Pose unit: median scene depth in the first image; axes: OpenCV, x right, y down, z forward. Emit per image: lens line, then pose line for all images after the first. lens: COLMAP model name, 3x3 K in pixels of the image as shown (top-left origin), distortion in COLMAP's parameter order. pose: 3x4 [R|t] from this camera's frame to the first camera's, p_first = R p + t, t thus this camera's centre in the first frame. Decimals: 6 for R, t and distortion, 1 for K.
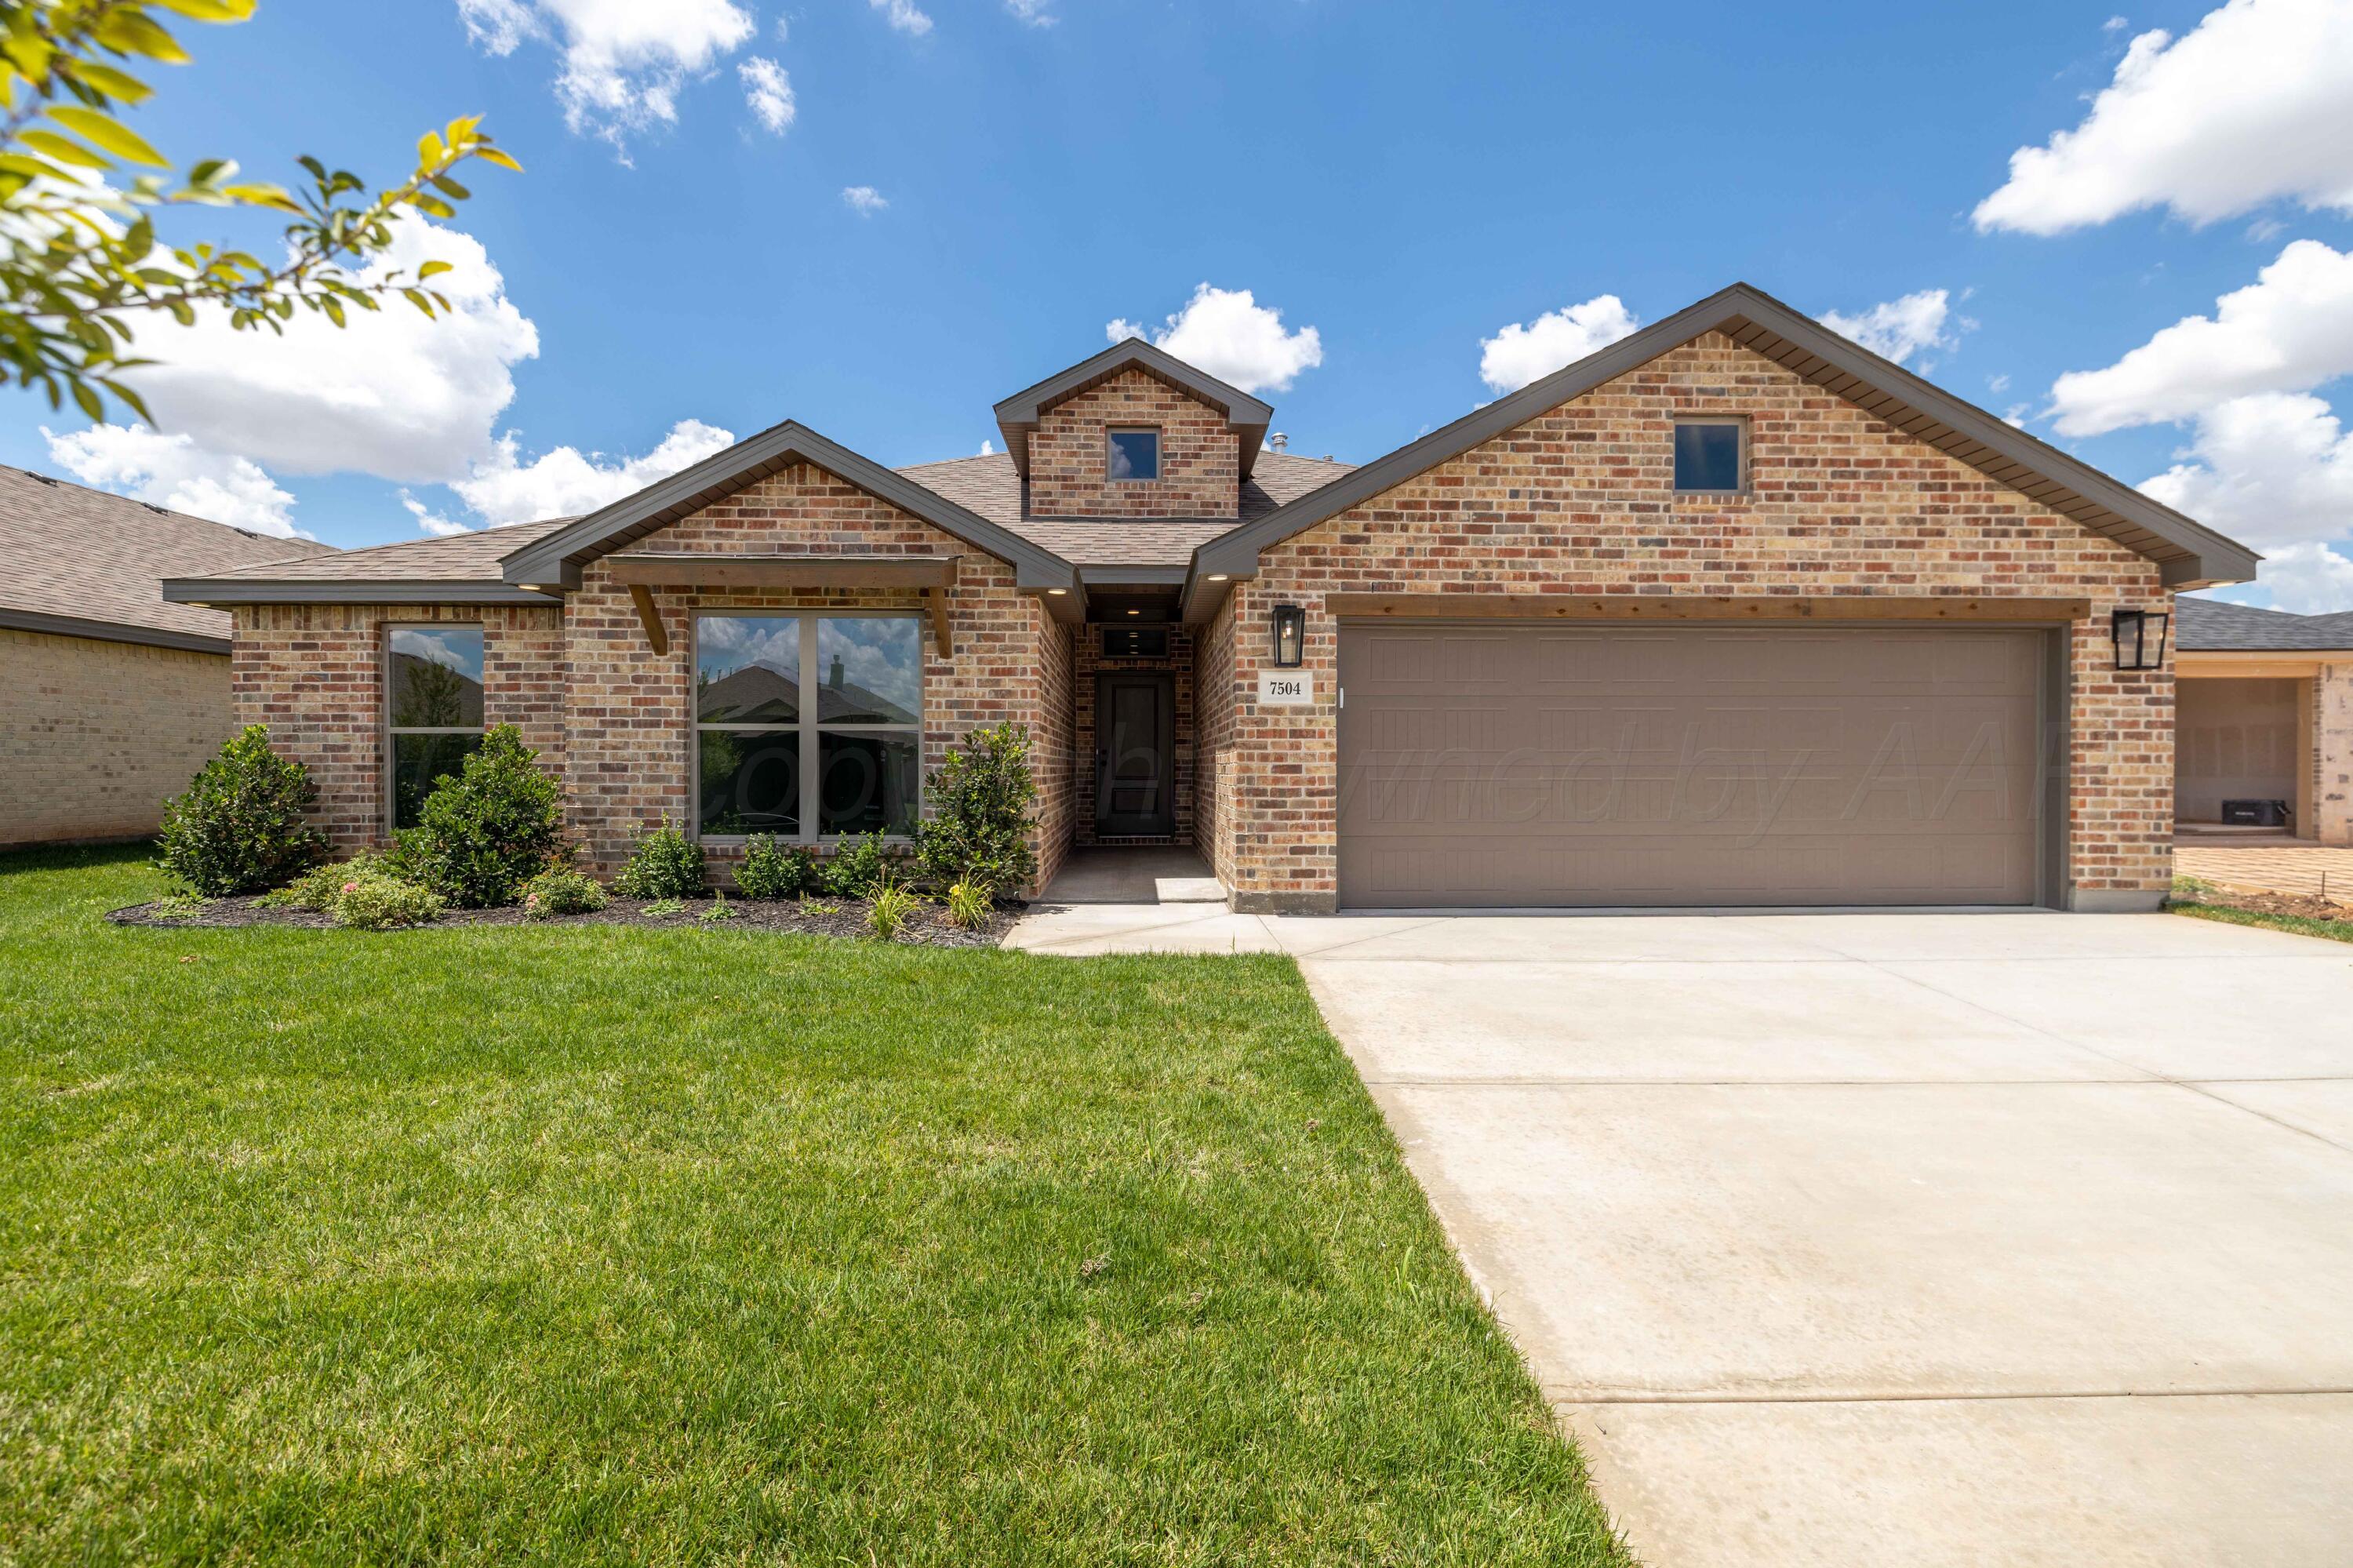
lens RADIAL K [[1060.5, 0, 1176.5], [0, 1060.5, 784.0], [0, 0, 1]] dist [0.003149, 0.000425]
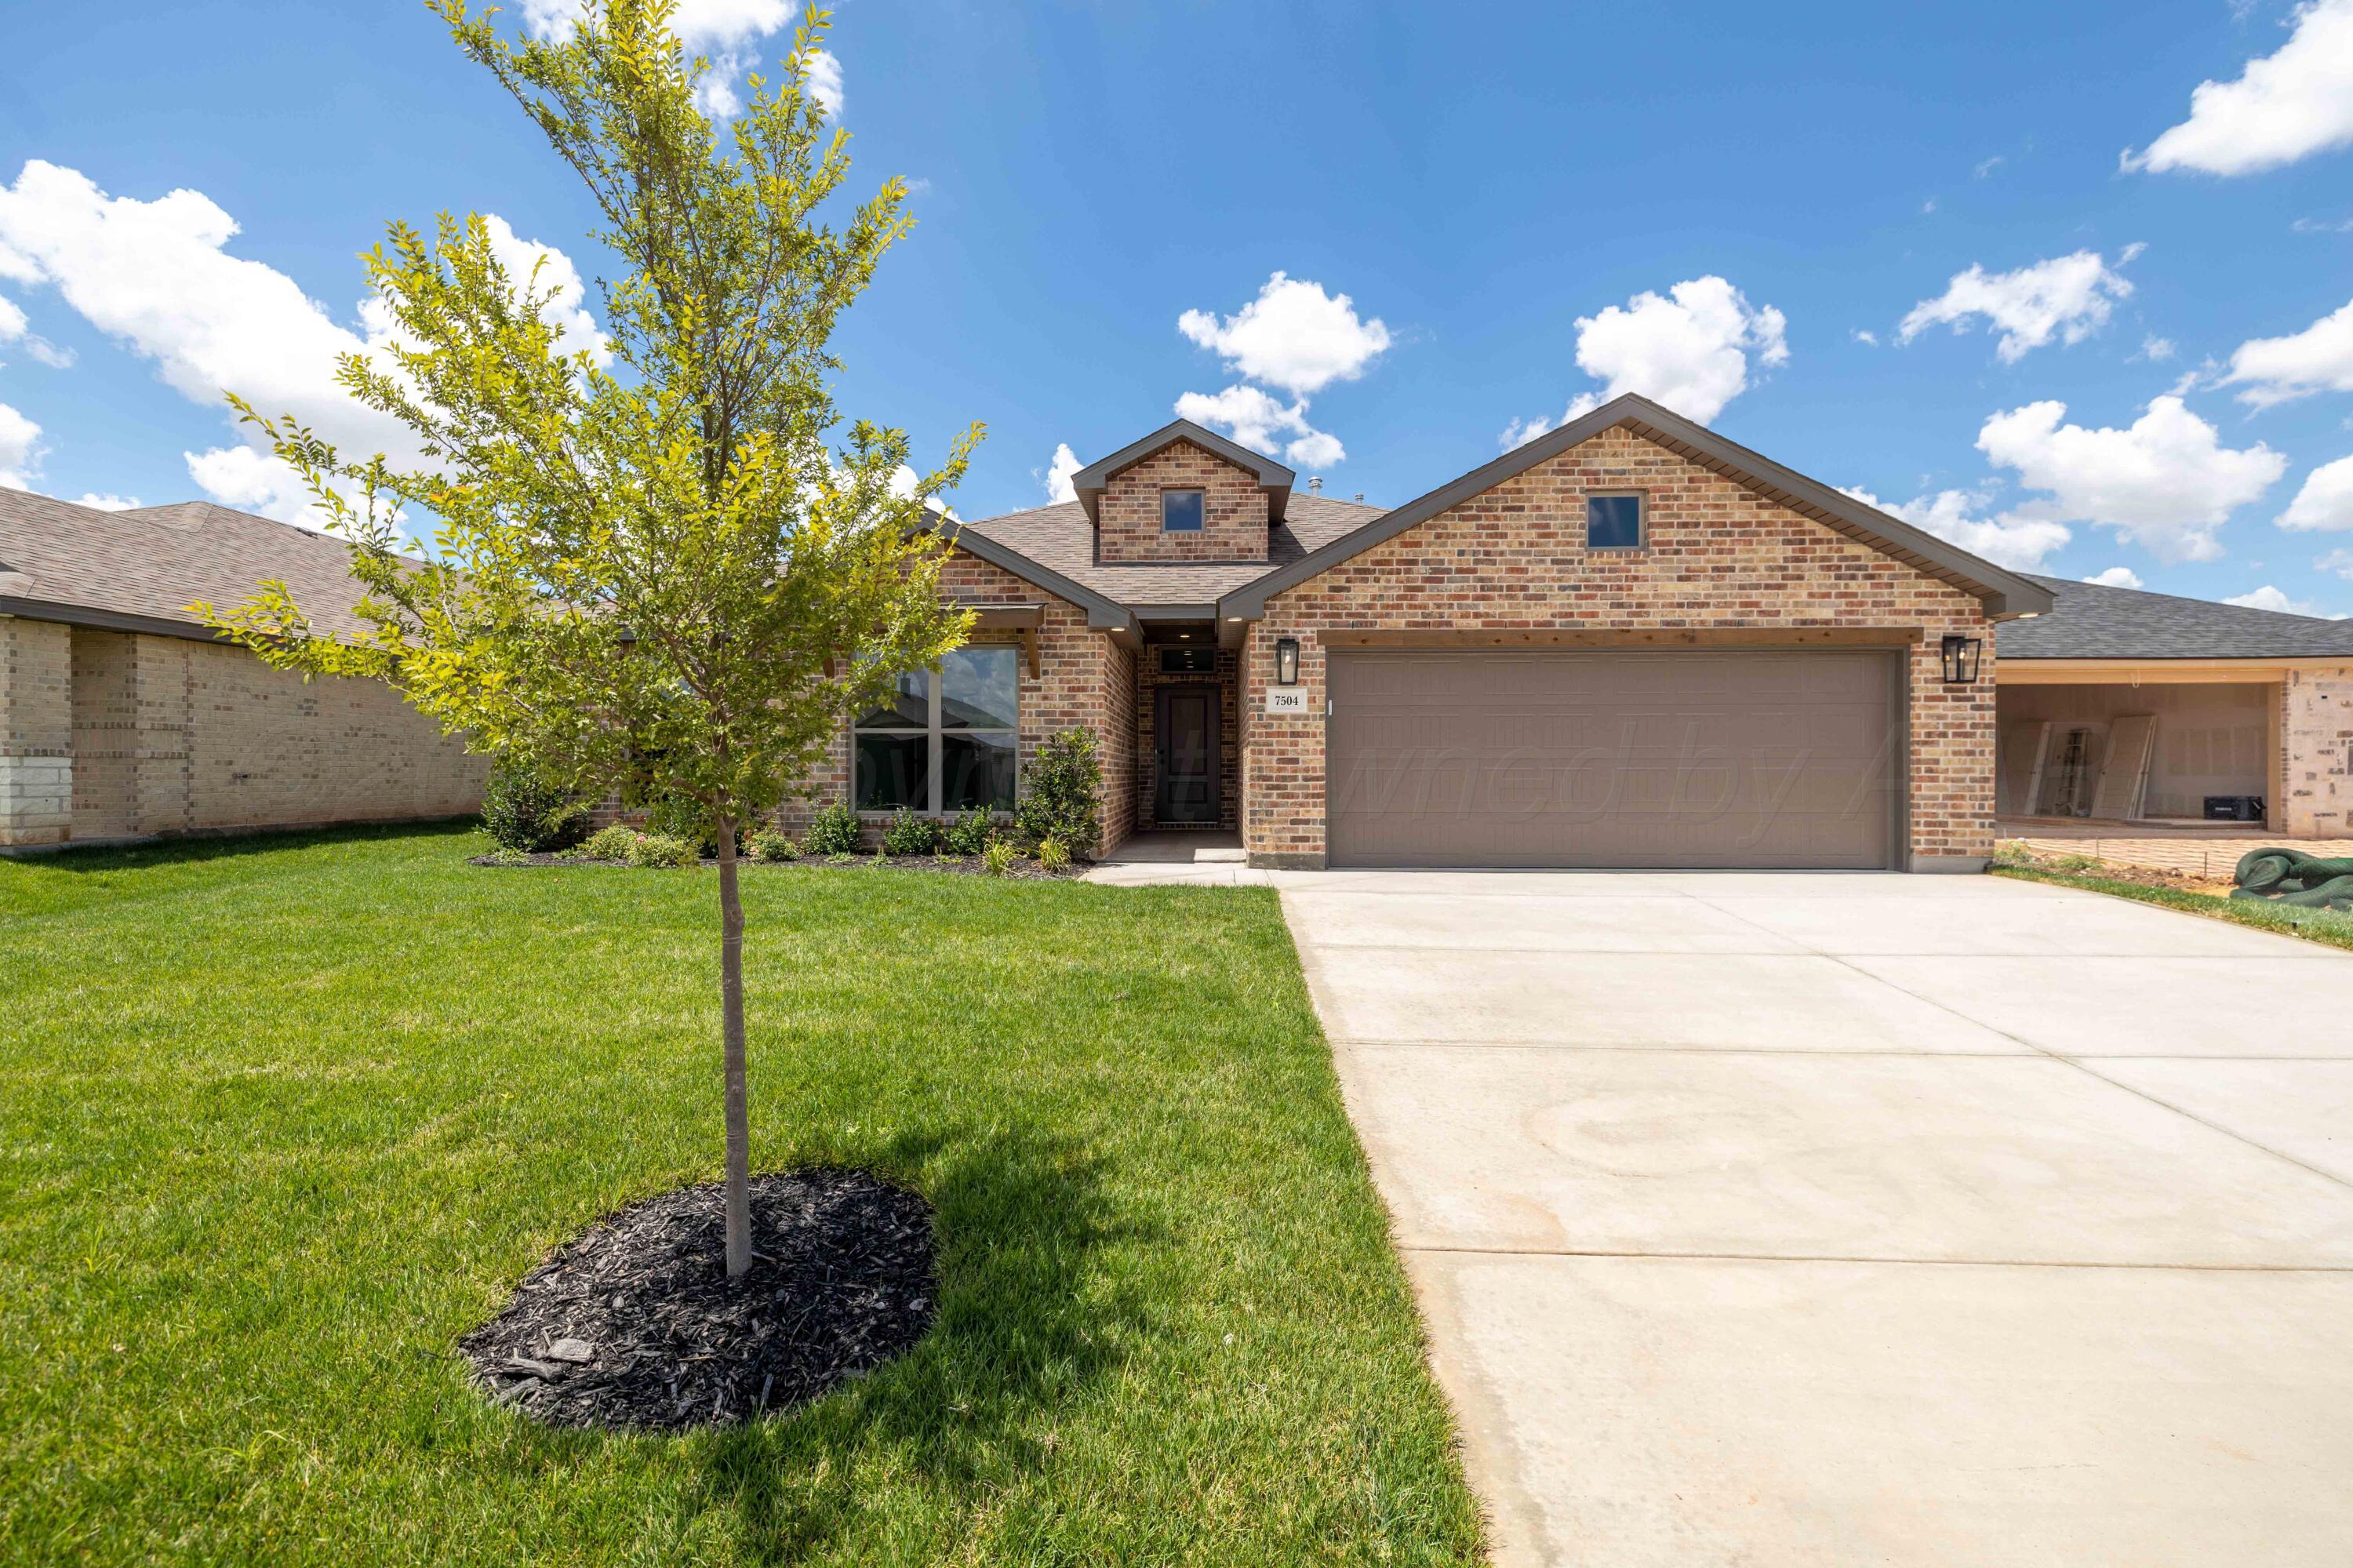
lens RADIAL K [[1060.5, 0, 1176.5], [0, 1060.5, 784.0], [0, 0, 1]] dist [0.003149, 0.000425]
pose [[0.997513, 0.000807, -0.070484, 0.056842], [-0.001194, 0.999984, -0.005446, 0.021920], [0.070479, 0.005516, 0.997498, -0.336502]]
